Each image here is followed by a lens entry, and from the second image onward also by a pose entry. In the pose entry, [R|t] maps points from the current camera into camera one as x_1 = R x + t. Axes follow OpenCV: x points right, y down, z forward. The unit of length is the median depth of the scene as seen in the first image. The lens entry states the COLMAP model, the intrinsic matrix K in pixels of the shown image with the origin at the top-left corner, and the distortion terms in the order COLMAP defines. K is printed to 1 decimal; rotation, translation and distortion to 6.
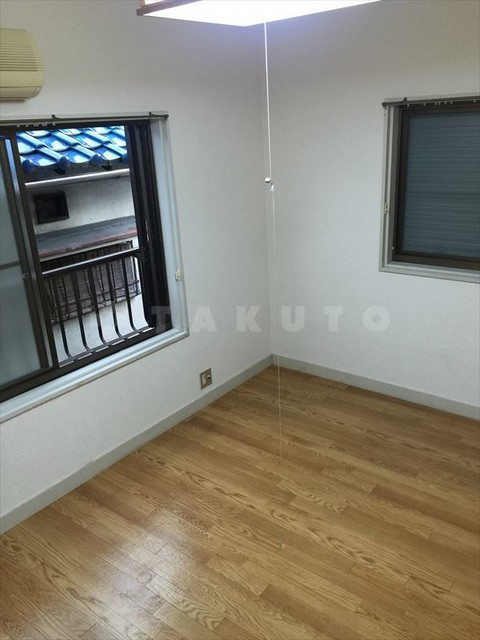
lens RADIAL K [[554.4, 0, 250.9], [0, 554.4, 317.9], [0, 0, 1]] dist [0.071659, -0.094657]
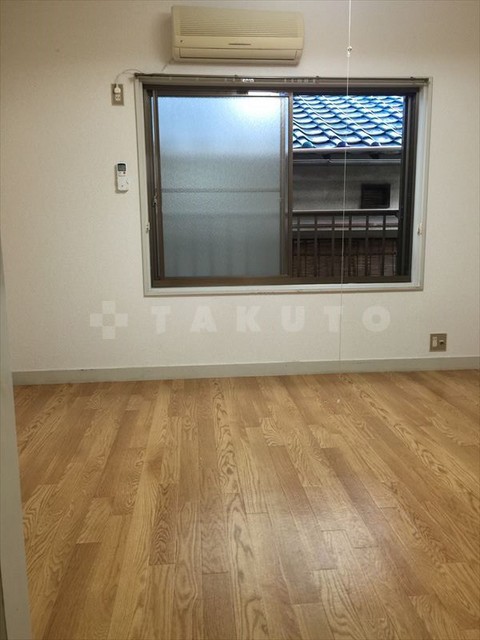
lens RADIAL K [[554.4, 0, 242.7], [0, 554.4, 319.9], [0, 0, 1]] dist [0.071659, -0.094657]
pose [[0.680381, 0.161159, -0.714920, 0.538665], [-0.268068, 0.962646, -0.038115, 0.278521], [0.682072, 0.217580, 0.698167, 0.062846]]
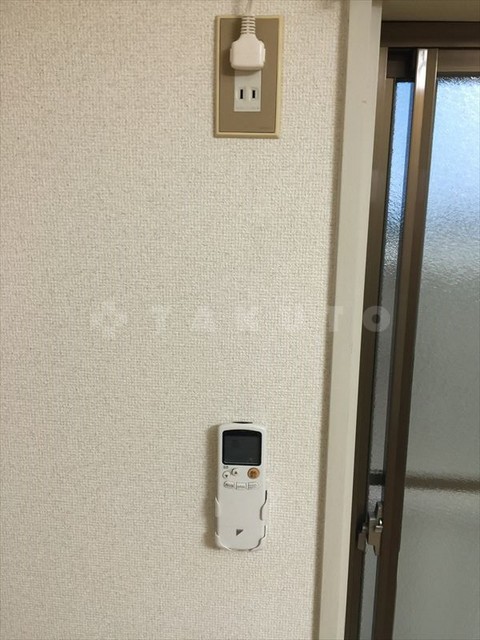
lens RADIAL K [[554.4, 0, 238.1], [0, 554.4, 319.2], [0, 0, 1]] dist [0.071659, -0.094657]
pose [[0.538668, 0.223727, -0.812270, -0.392756], [-0.325471, 0.944513, 0.044310, -0.083307], [0.777113, 0.240502, 0.581596, 0.511127]]
